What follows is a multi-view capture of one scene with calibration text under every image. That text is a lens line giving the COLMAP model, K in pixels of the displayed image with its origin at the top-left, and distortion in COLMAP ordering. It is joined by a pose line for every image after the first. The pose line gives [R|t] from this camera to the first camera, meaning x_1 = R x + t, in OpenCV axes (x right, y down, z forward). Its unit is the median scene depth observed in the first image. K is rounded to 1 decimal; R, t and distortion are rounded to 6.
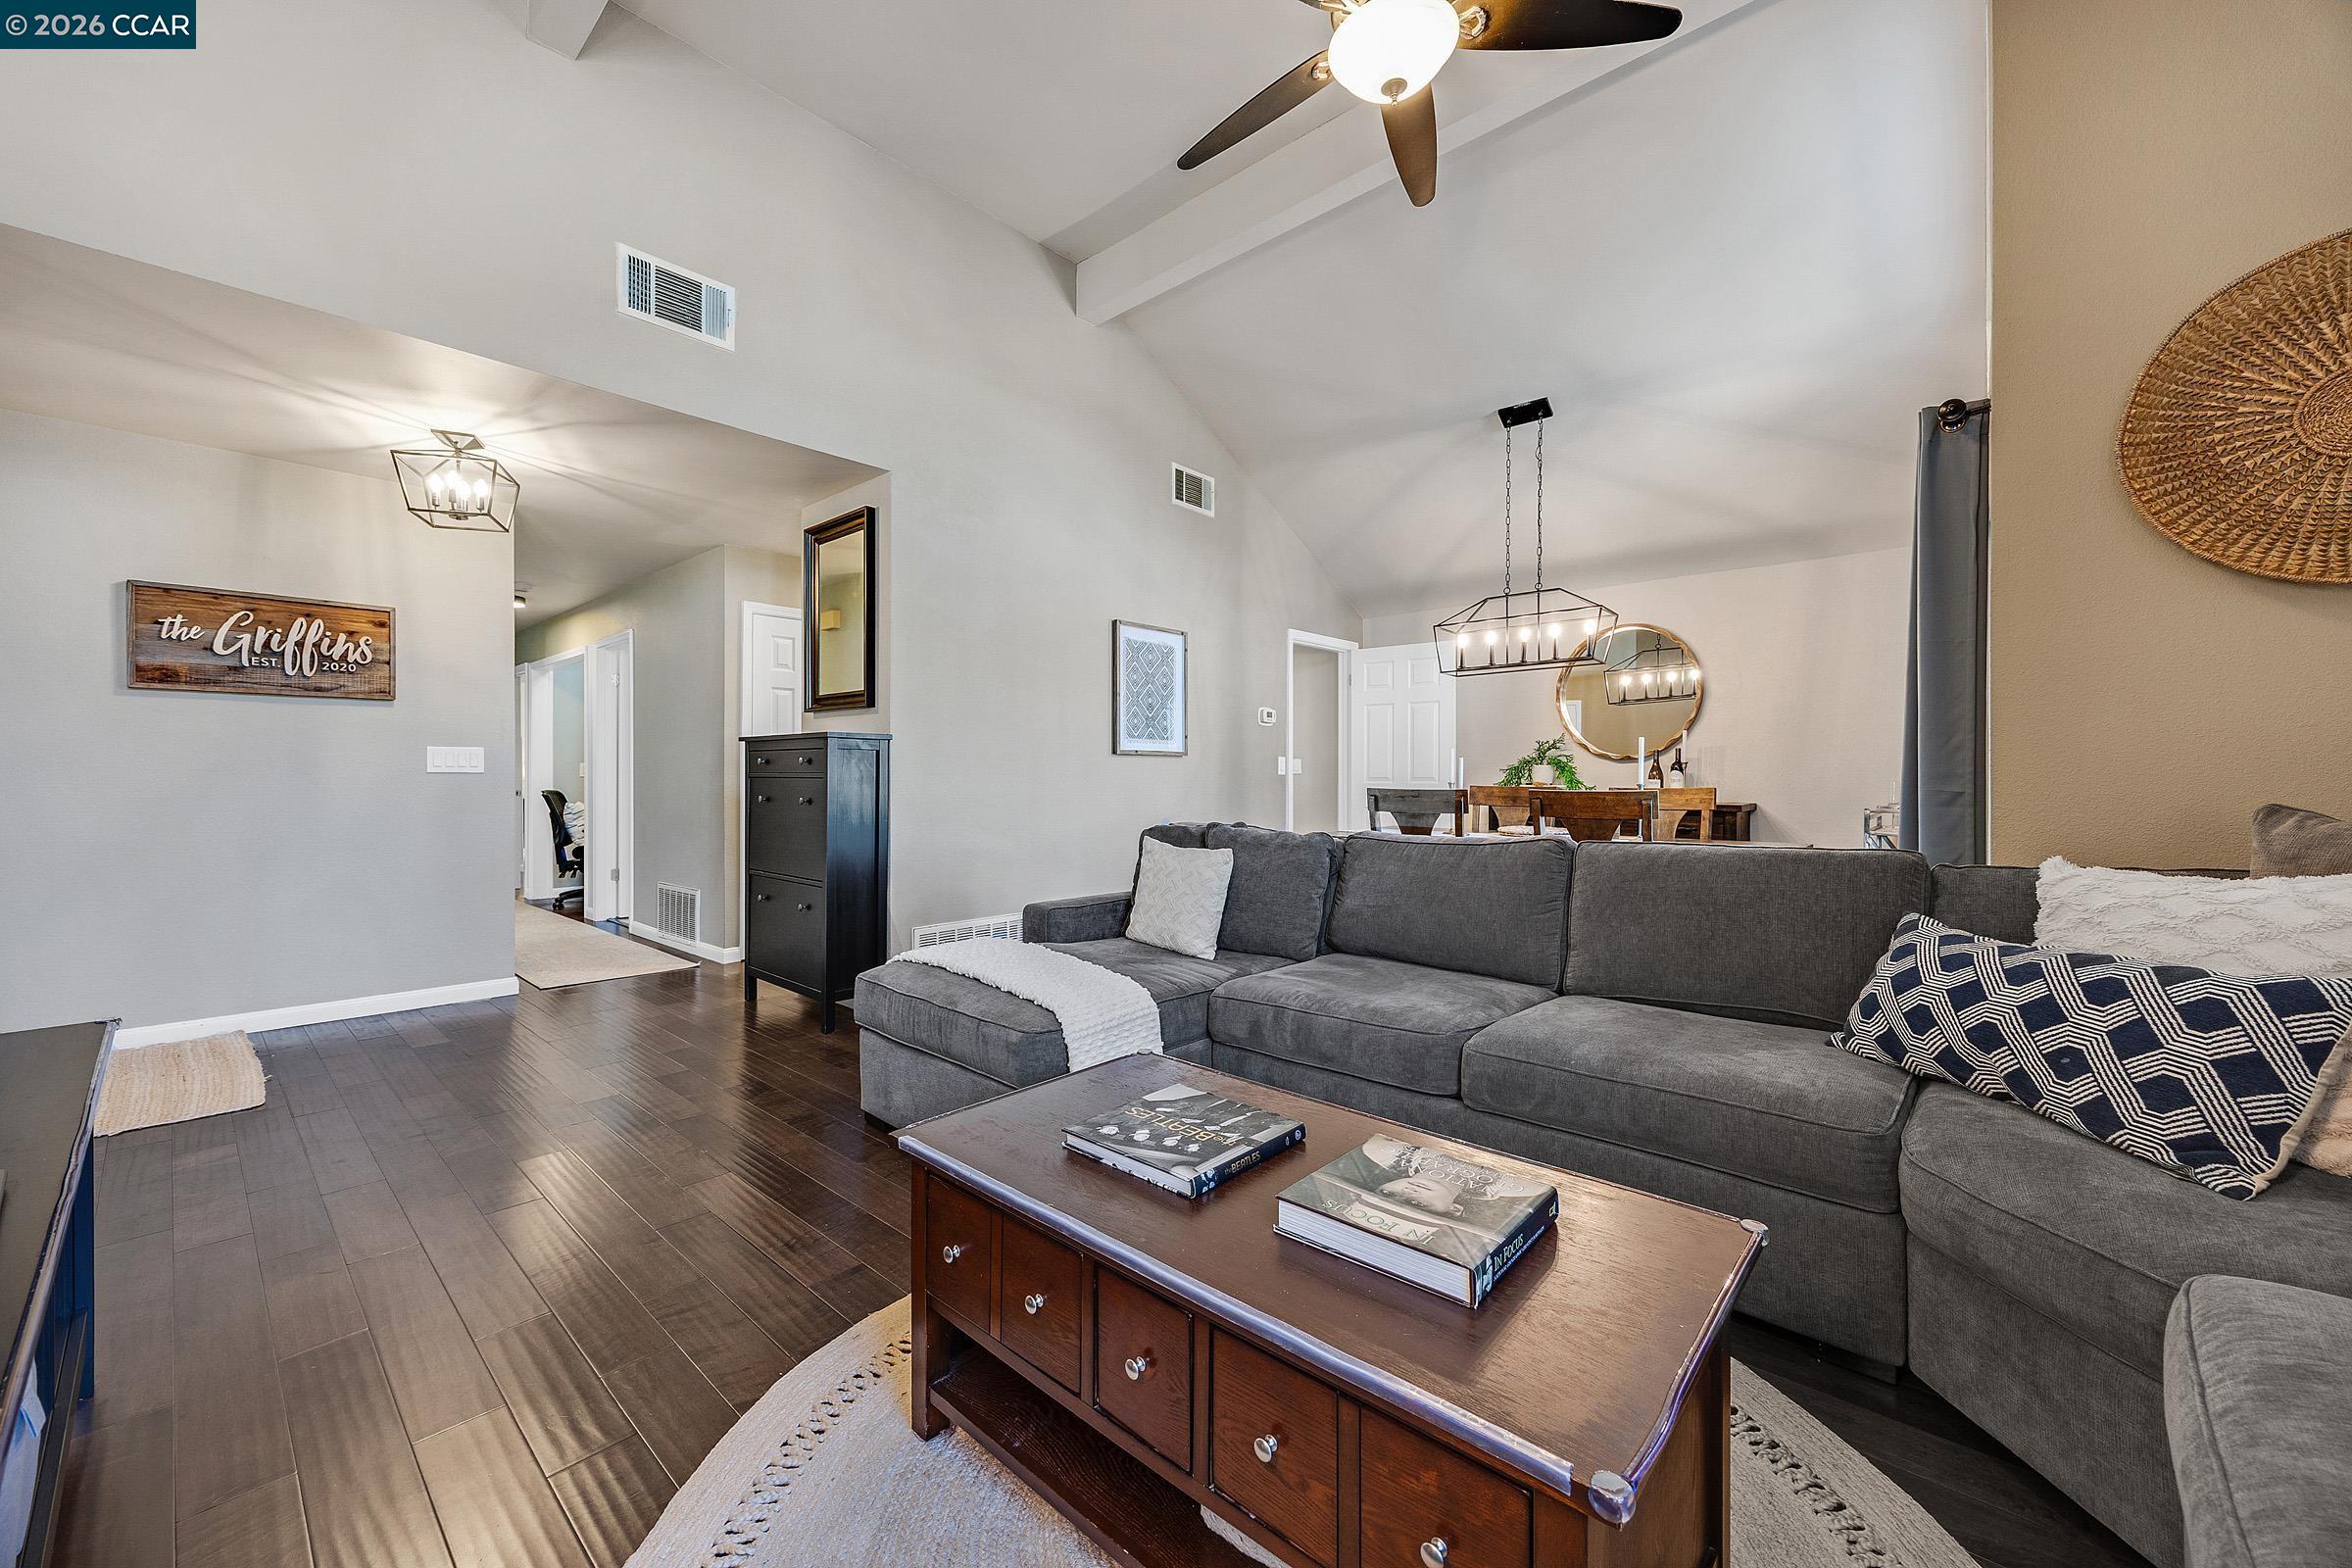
lens RADIAL K [[901.3, 0, 1176.0], [0, 901.3, 784.0], [0, 0, 1]] dist [-0.015317, -0.000048]
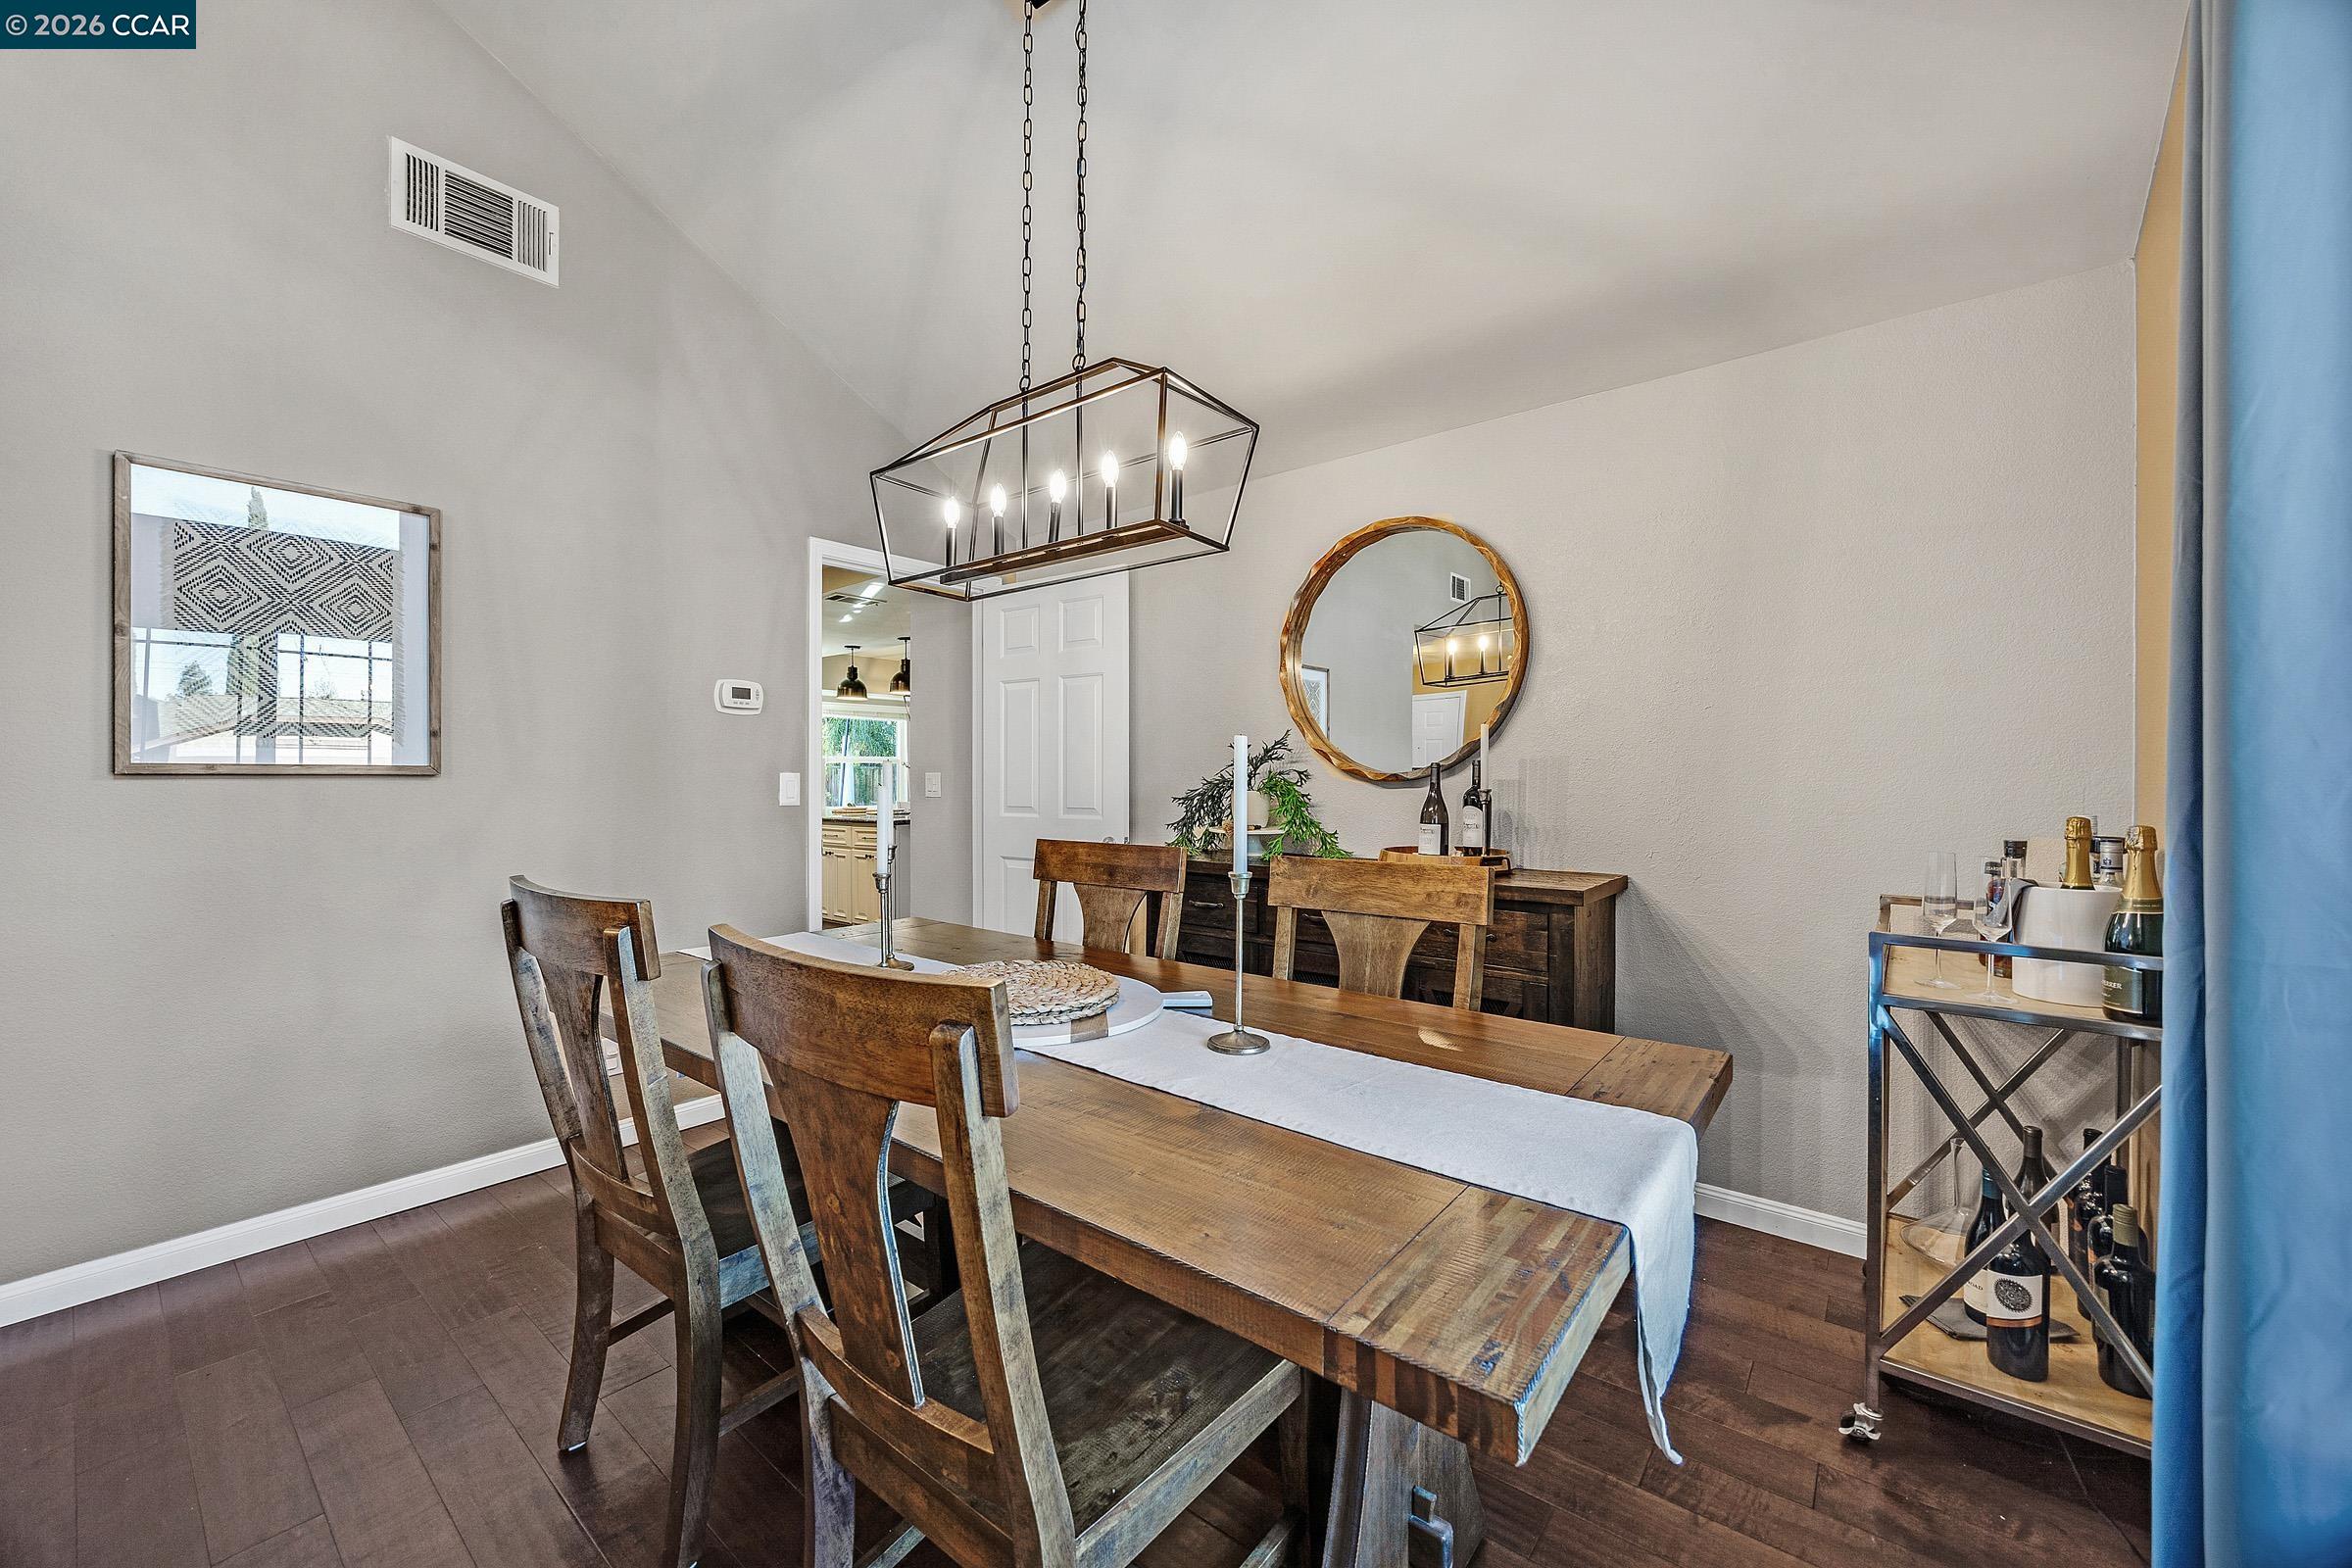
lens RADIAL K [[918.9, 0, 1181.3], [0, 918.9, 779.1], [0, 0, 1]] dist [0.002097, 0.000252]
pose [[0.998333, 0.001669, 0.057695, 0.364795], [-0.001476, 0.999993, -0.003380, -0.028116], [-0.057701, 0.003289, 0.998329, 0.498685]]
